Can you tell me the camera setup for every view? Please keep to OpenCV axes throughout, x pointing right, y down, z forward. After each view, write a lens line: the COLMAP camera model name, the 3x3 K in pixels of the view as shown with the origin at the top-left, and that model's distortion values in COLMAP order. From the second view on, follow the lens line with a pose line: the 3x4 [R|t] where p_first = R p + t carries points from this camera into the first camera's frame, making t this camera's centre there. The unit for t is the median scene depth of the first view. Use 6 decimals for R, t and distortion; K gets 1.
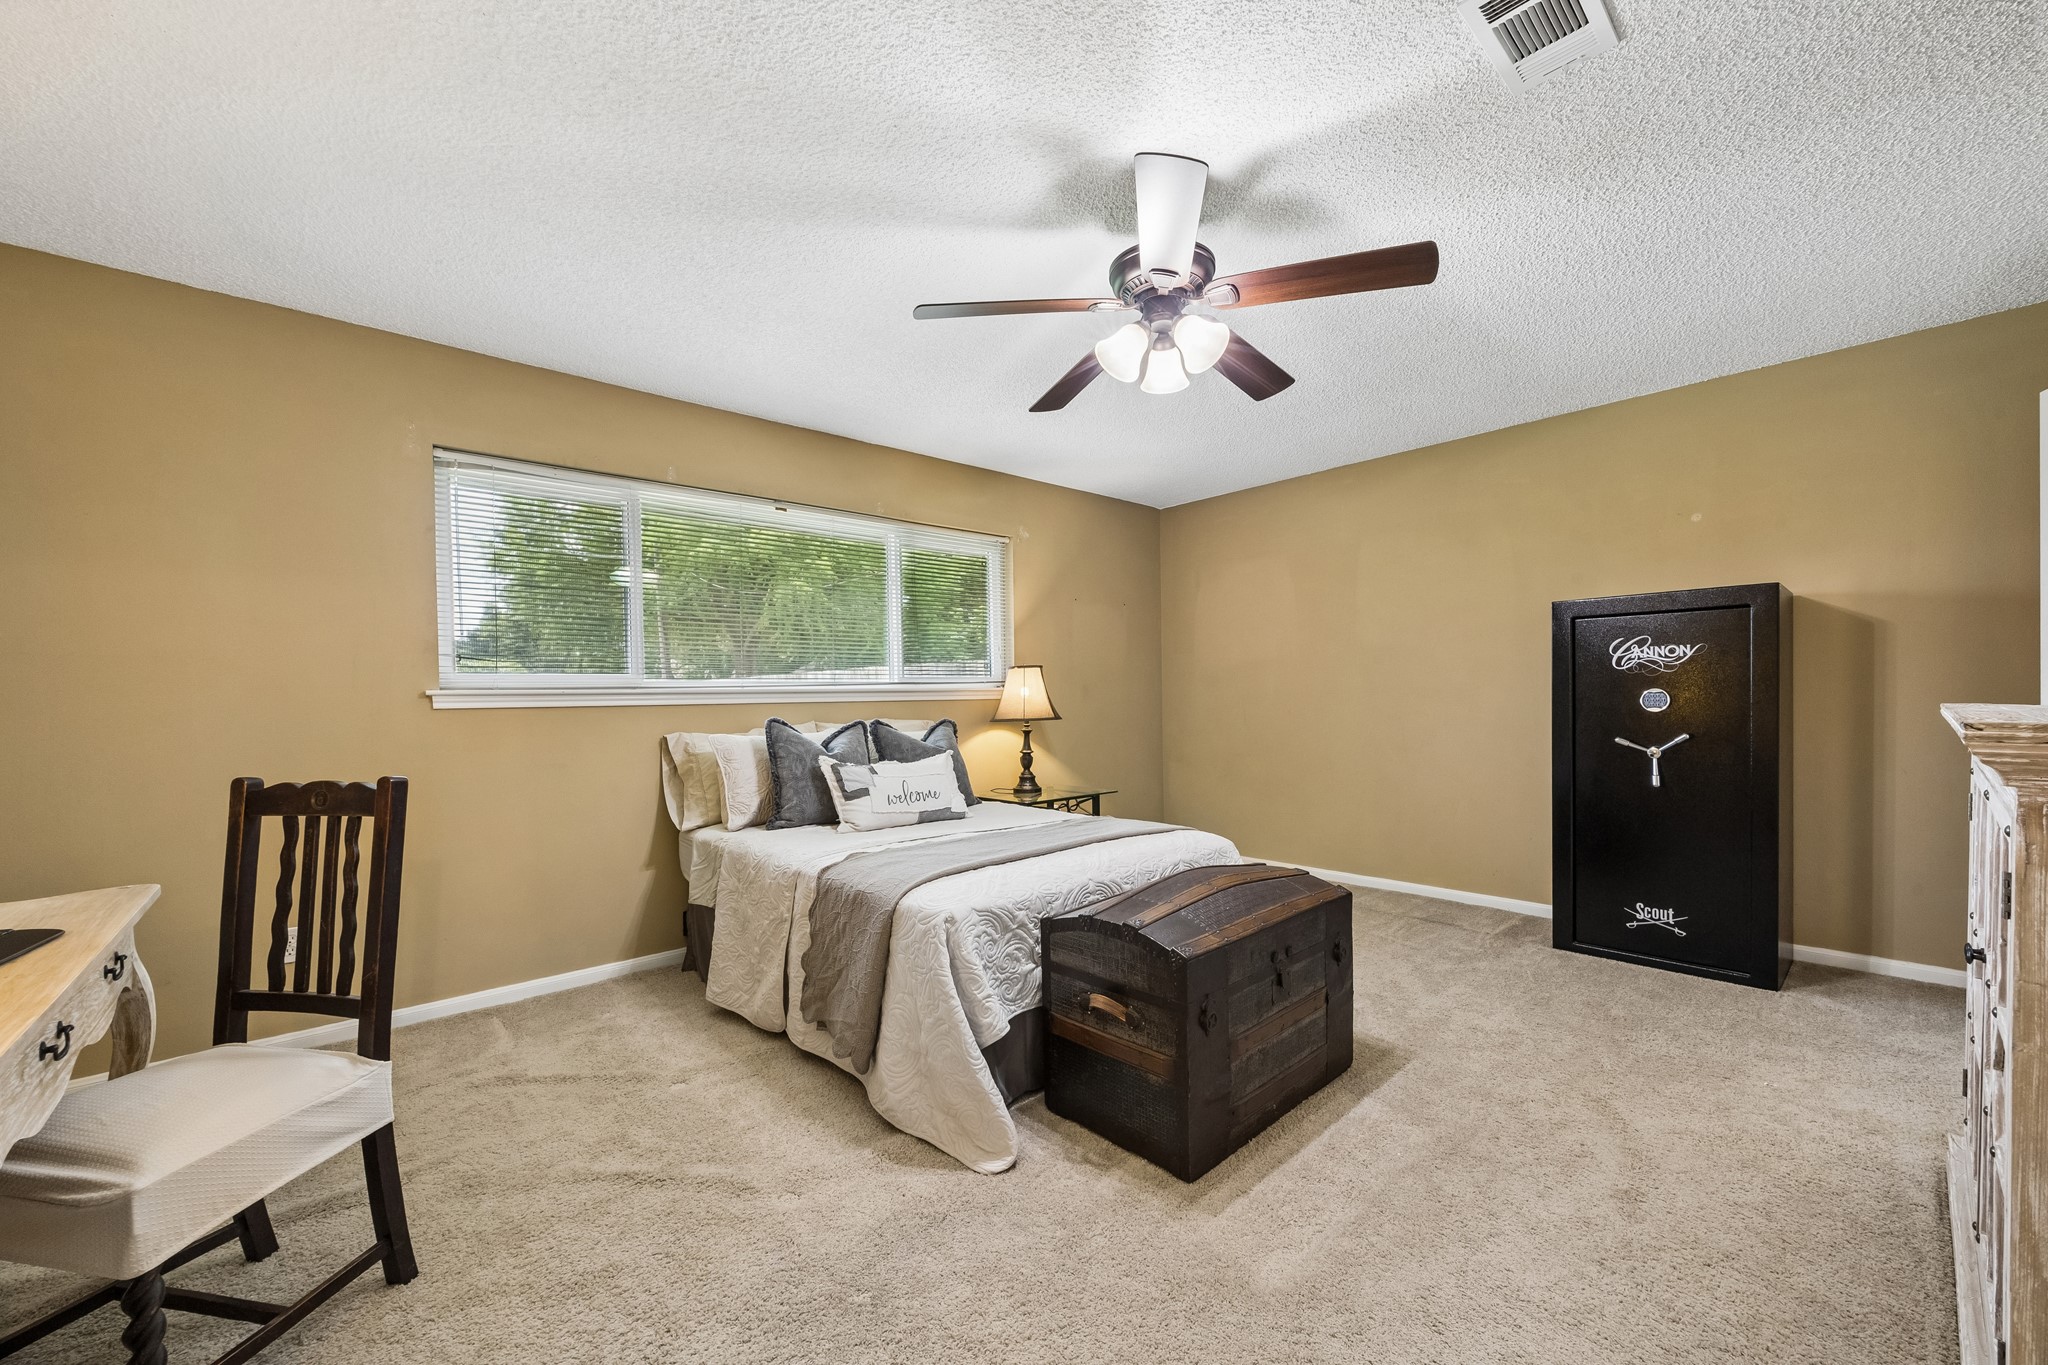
lens RADIAL K [[797.3, 0, 1024.5], [0, 797.3, 711.9], [0, 0, 1]] dist [-0.001232, -0.000084]
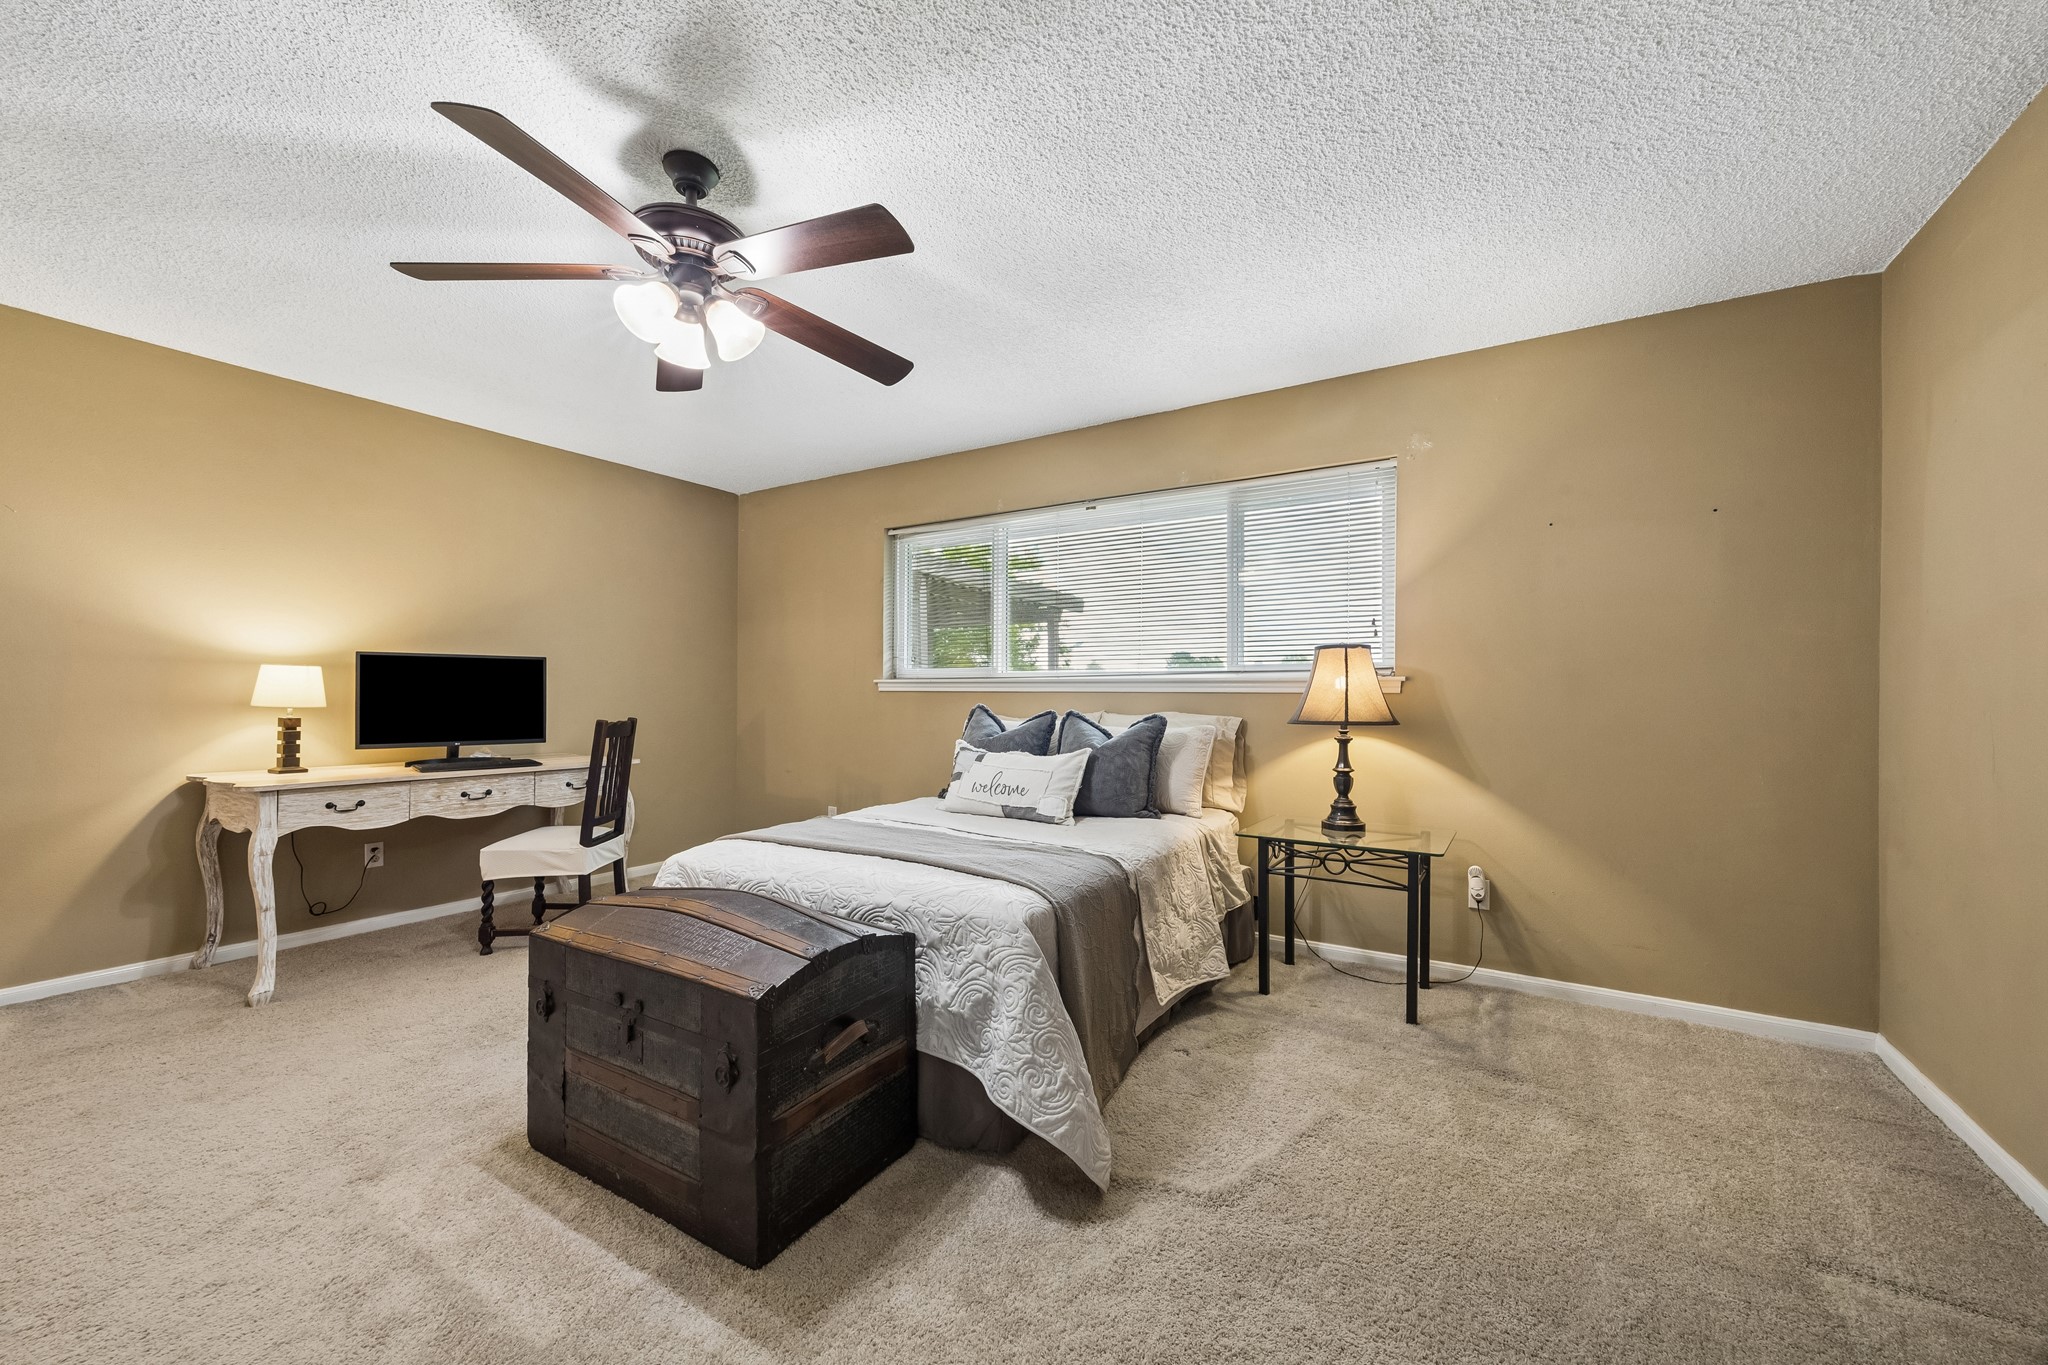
lens RADIAL K [[784.4, 0, 1032.9], [0, 784.4, 687.8], [0, 0, 1]] dist [-0.002936, -0.000245]
pose [[0.296233, 0.008530, -0.955078, 0.678827], [-0.026117, 0.999659, 0.000828, -0.016799], [0.954759, 0.024699, 0.296355, 0.644012]]
